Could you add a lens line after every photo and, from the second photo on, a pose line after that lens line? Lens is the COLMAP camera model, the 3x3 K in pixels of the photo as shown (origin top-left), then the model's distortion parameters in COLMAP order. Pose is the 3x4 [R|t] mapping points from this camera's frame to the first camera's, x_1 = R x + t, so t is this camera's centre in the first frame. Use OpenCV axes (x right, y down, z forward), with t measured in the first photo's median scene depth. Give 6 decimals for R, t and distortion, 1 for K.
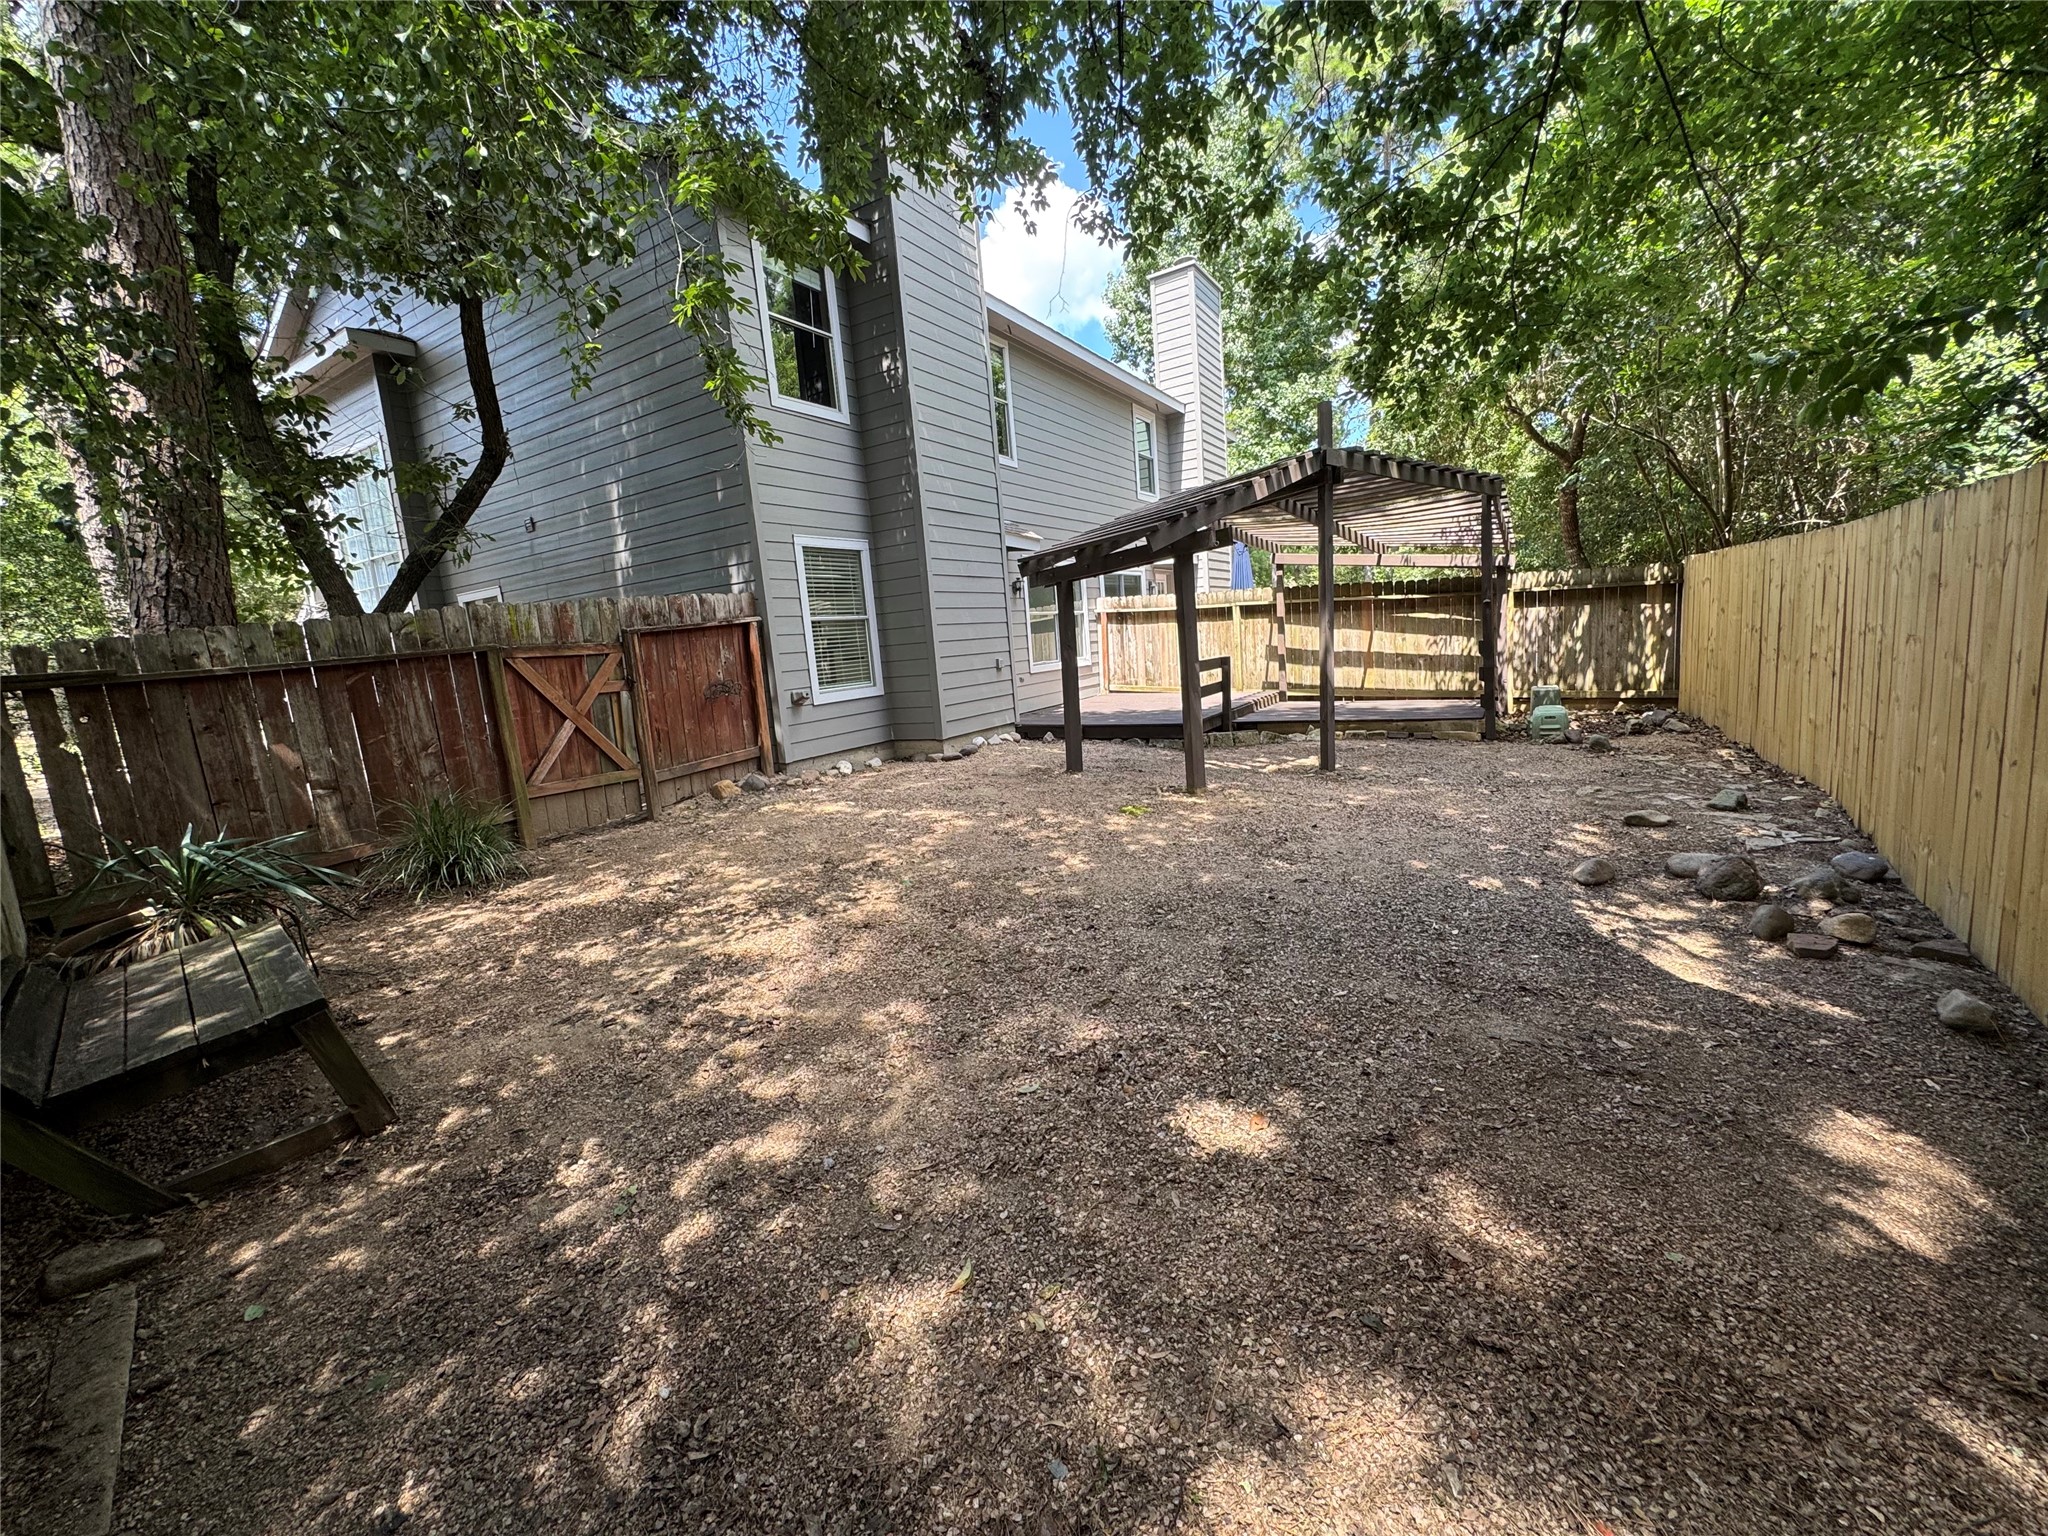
lens RADIAL K [[806.6, 0, 1025.1], [0, 806.6, 769.7], [0, 0, 1]] dist [-0.006875, 0.001645]
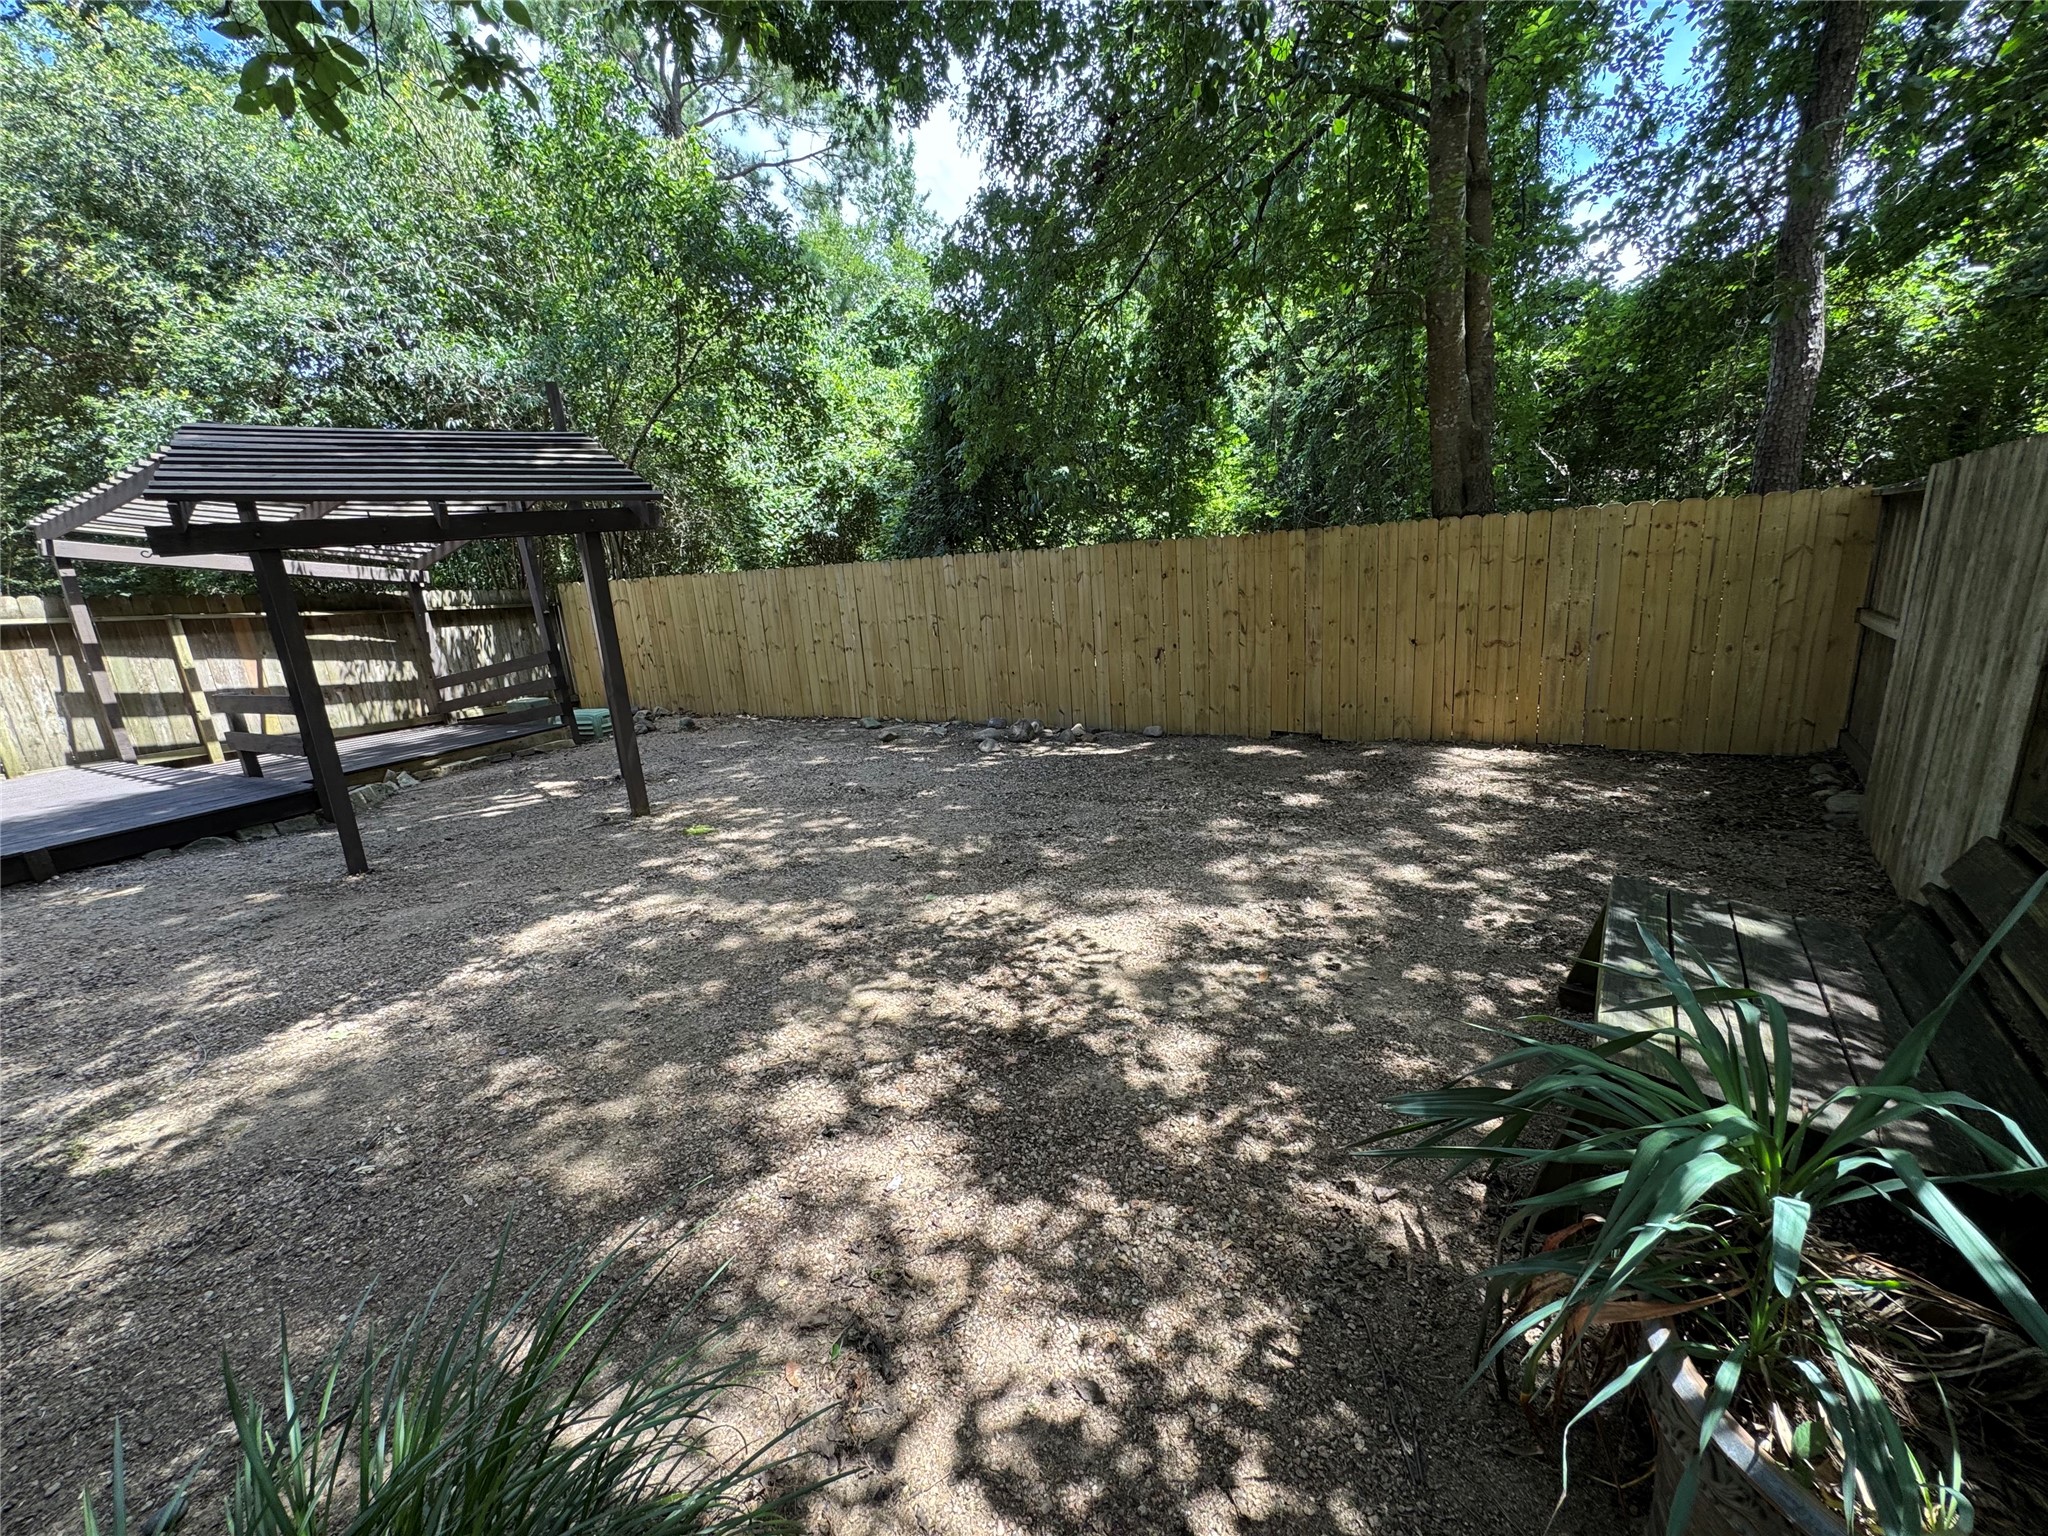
lens RADIAL K [[806.6, 0, 1031.5], [0, 806.6, 773.3], [0, 0, 1]] dist [-0.006875, 0.001645]
pose [[-0.093478, -0.161644, 0.982412, -1.054292], [0.228964, 0.956795, 0.179215, -0.114201], [-0.968936, 0.241690, -0.052429, 1.031992]]
